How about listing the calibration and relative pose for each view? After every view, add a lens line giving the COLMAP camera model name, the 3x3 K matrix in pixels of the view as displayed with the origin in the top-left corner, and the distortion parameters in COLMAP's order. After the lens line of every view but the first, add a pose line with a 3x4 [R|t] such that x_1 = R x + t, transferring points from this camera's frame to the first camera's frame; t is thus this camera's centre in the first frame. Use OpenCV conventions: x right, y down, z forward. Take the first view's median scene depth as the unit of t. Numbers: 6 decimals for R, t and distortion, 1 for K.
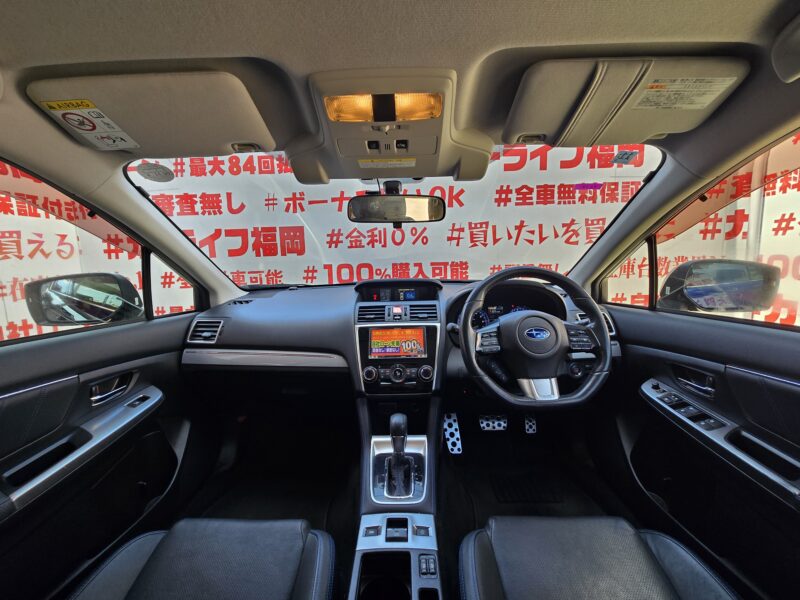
lens RADIAL K [[342.9, 0, 393.8], [0, 342.9, 299.3], [0, 0, 1]] dist [0.000665, 0.000057]
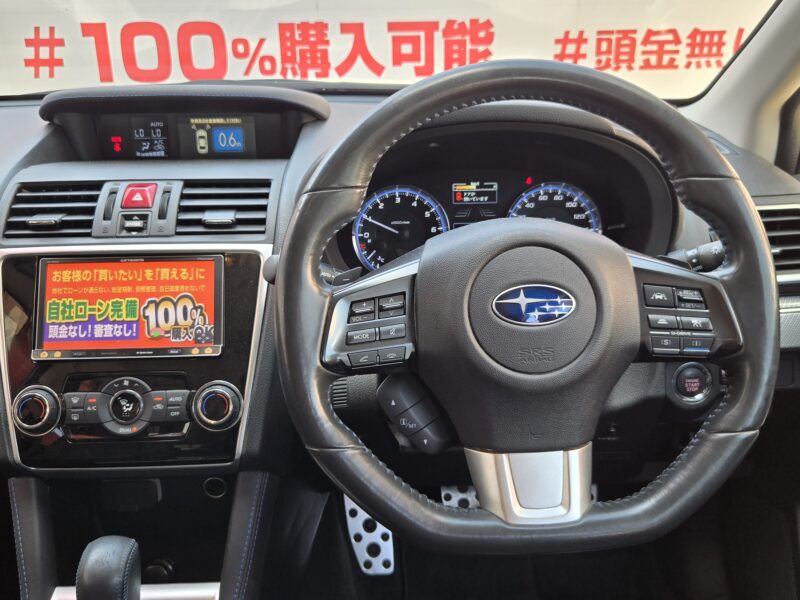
lens RADIAL K [[830.0, 0, 398.7], [0, 830.0, 307.6], [0, 0, 1]] dist [0.029021, 0.000000]
pose [[0.999181, -0.000393, 0.040450, 0.089114], [-0.008915, 0.973231, 0.229657, -0.019222], [-0.039457, -0.229830, 0.972431, 0.102338]]
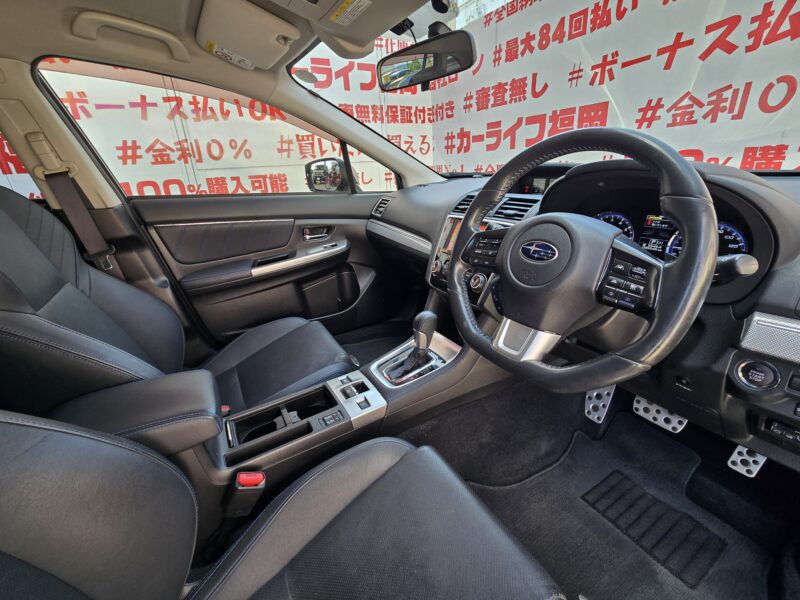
lens RADIAL K [[342.9, 0, 396.6], [0, 342.9, 289.6], [0, 0, 1]] dist [0.000665, 0.000057]
pose [[0.515245, 0.289861, -0.806538, 0.252492], [-0.075906, 0.952806, 0.293937, 0.002288], [0.853675, -0.090228, 0.512931, 0.157868]]
